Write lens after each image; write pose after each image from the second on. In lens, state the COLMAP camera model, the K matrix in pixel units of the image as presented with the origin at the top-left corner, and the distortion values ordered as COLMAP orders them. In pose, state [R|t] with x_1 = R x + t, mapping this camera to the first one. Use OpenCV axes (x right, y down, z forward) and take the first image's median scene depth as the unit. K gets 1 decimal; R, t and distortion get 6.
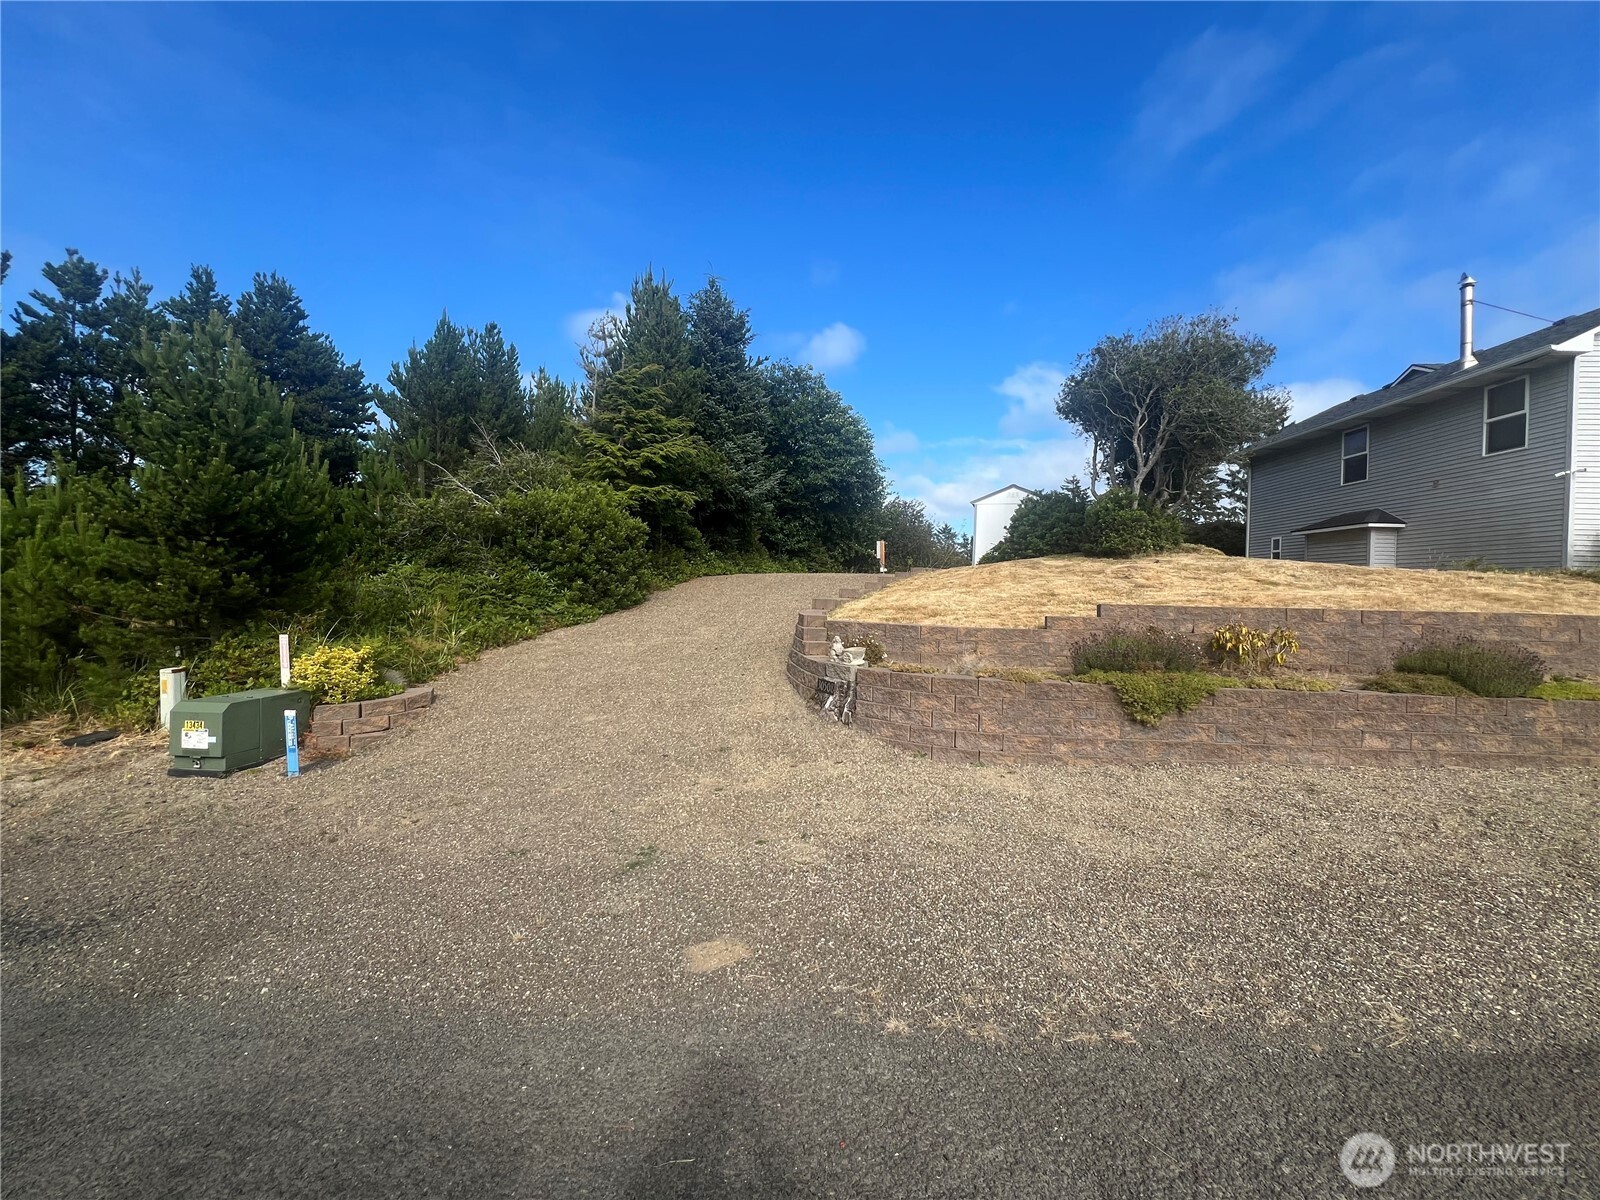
lens RADIAL K [[637.1, 0, 796.5], [0, 637.1, 602.1], [0, 0, 1]] dist [0.001046, 0.000046]
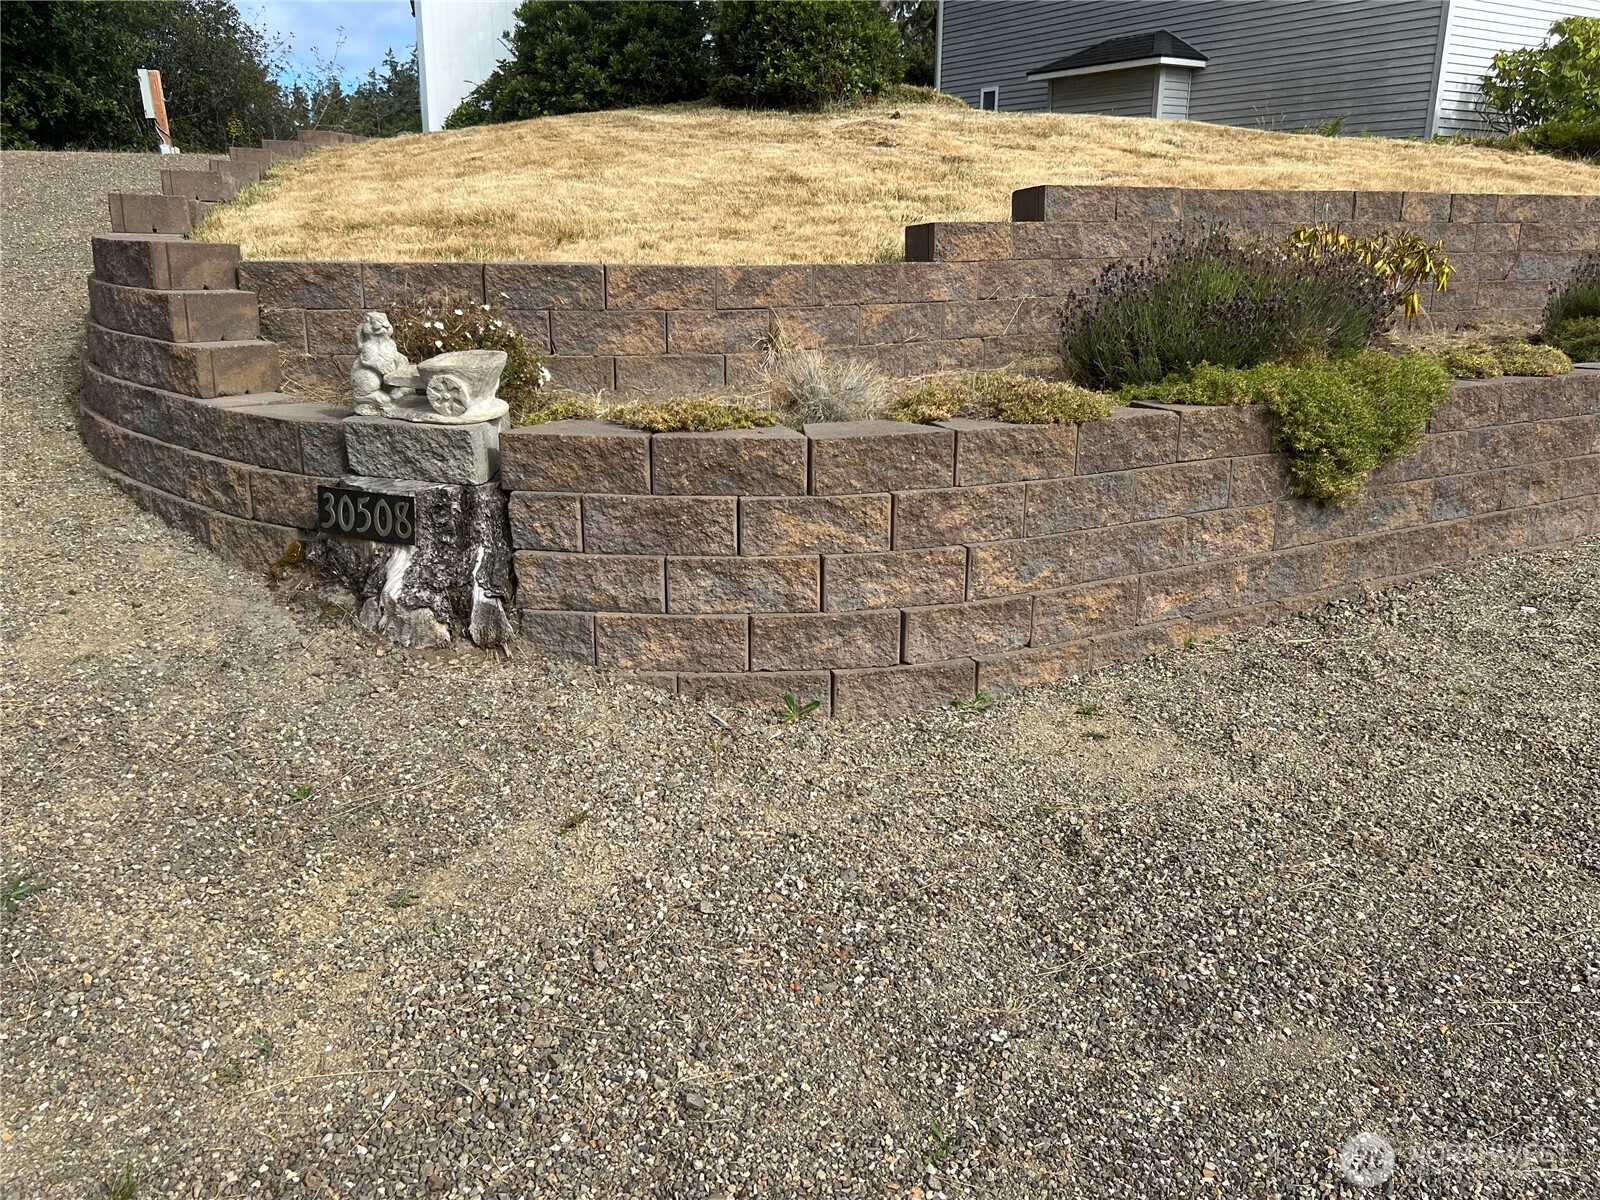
lens RADIAL K [[1268.3, 0, 788.9], [0, 1268.3, 605.1], [0, 0, 1]] dist [0.046824, -0.054768]
pose [[0.821624, -0.181096, 0.540498, -0.054707], [0.027171, 0.959557, 0.280200, 0.015287], [-0.569381, -0.215533, 0.793316, 0.268320]]
